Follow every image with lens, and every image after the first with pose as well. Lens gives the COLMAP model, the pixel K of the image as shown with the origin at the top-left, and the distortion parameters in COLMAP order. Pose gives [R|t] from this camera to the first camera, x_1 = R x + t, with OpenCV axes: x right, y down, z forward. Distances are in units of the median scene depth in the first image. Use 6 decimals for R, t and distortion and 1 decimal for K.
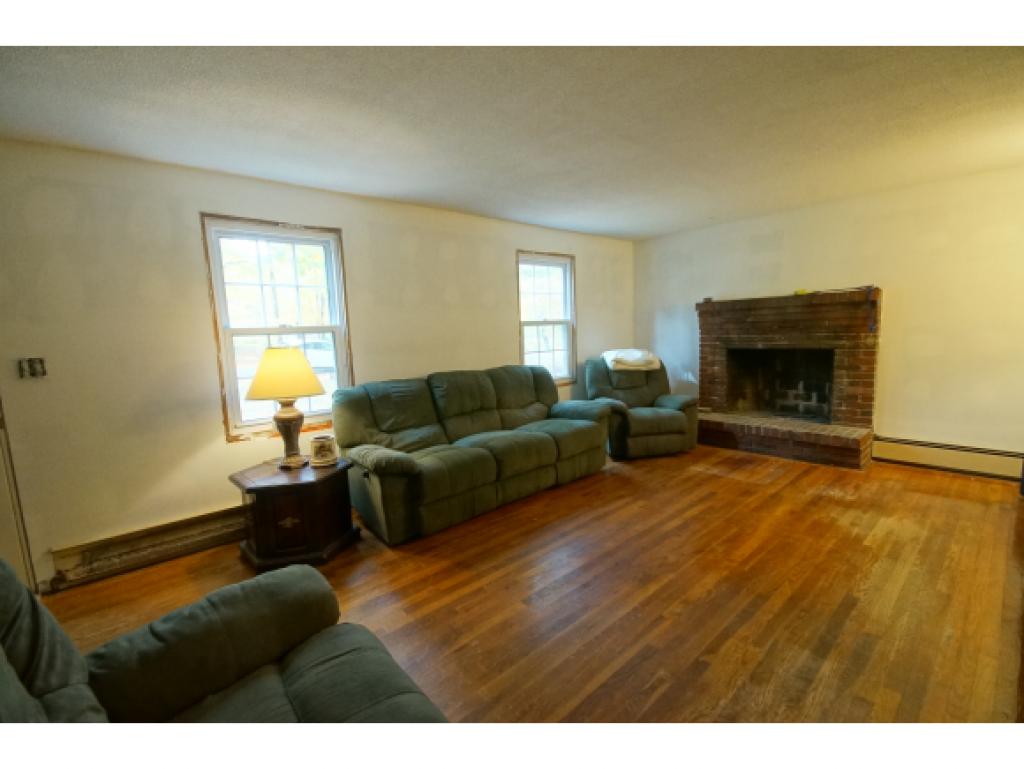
lens RADIAL K [[446.6, 0, 509.5], [0, 446.6, 386.4], [0, 0, 1]] dist [0.000044, -0.000884]
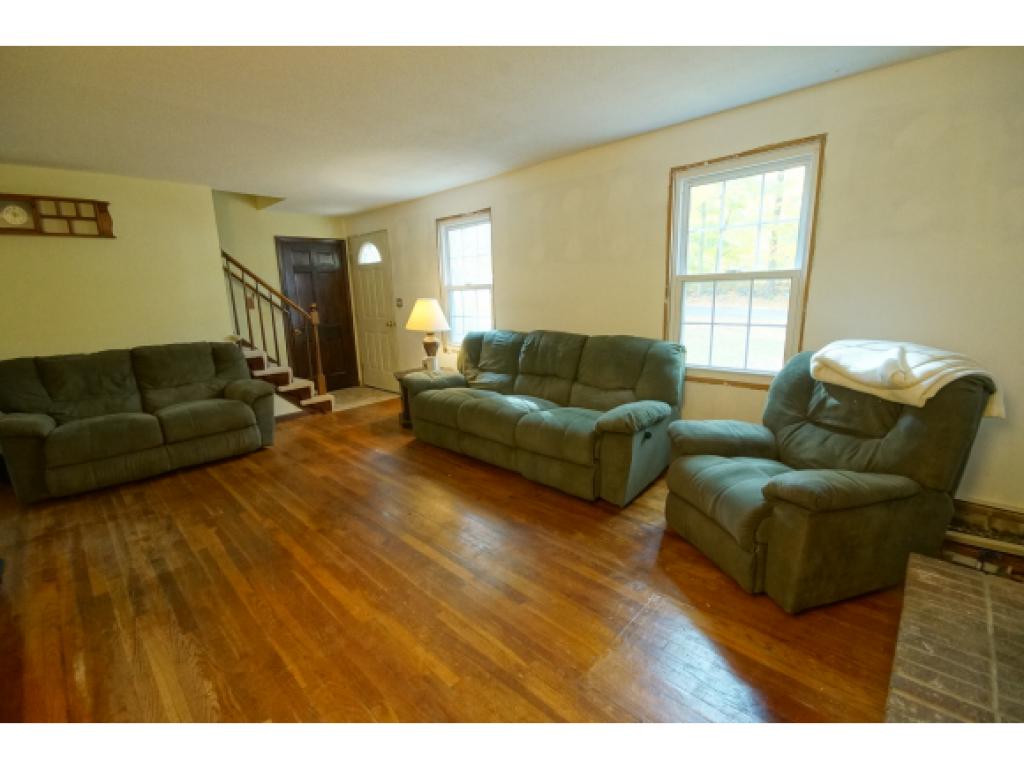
lens RADIAL K [[446.6, 0, 509.5], [0, 446.6, 386.4], [0, 0, 1]] dist [0.000044, -0.000884]
pose [[0.080491, 0.244146, -0.966392, 0.780925], [-0.100760, 0.966565, 0.235797, -0.128229], [0.991649, 0.078394, 0.102400, 0.755097]]
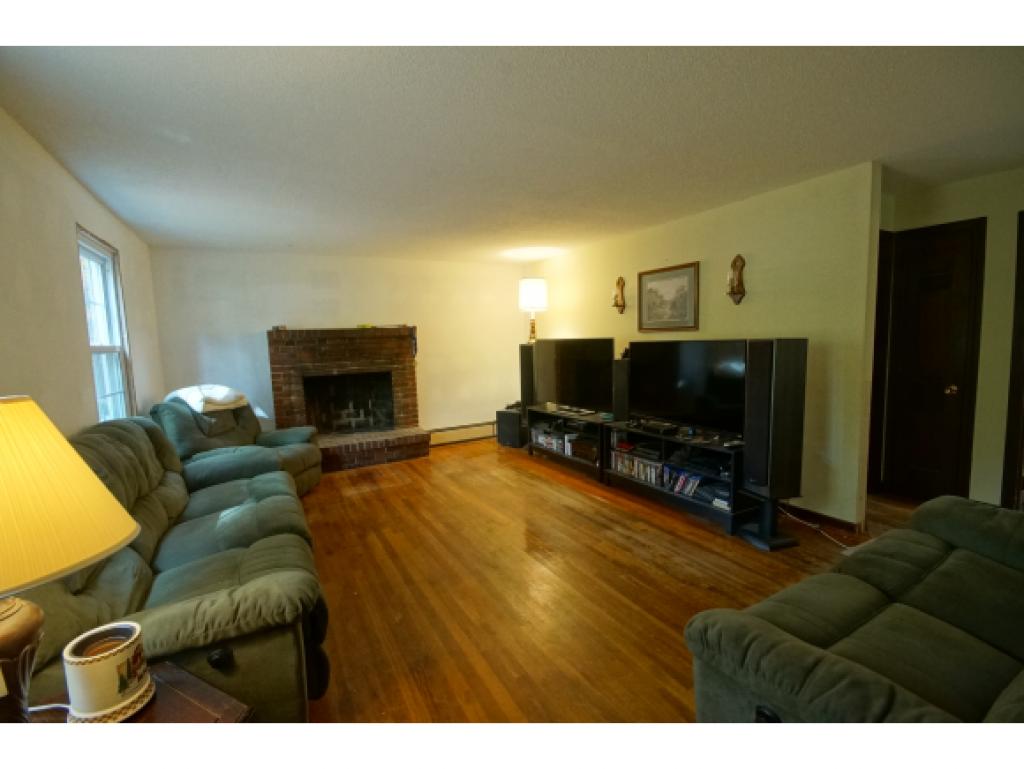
lens RADIAL K [[446.6, 0, 509.5], [0, 446.6, 386.4], [0, 0, 1]] dist [0.000044, -0.000884]
pose [[0.222764, -0.069037, 0.972425, -0.455495], [0.151570, 0.987812, 0.035407, -0.034219], [-0.963018, 0.139503, 0.230512, 0.377262]]
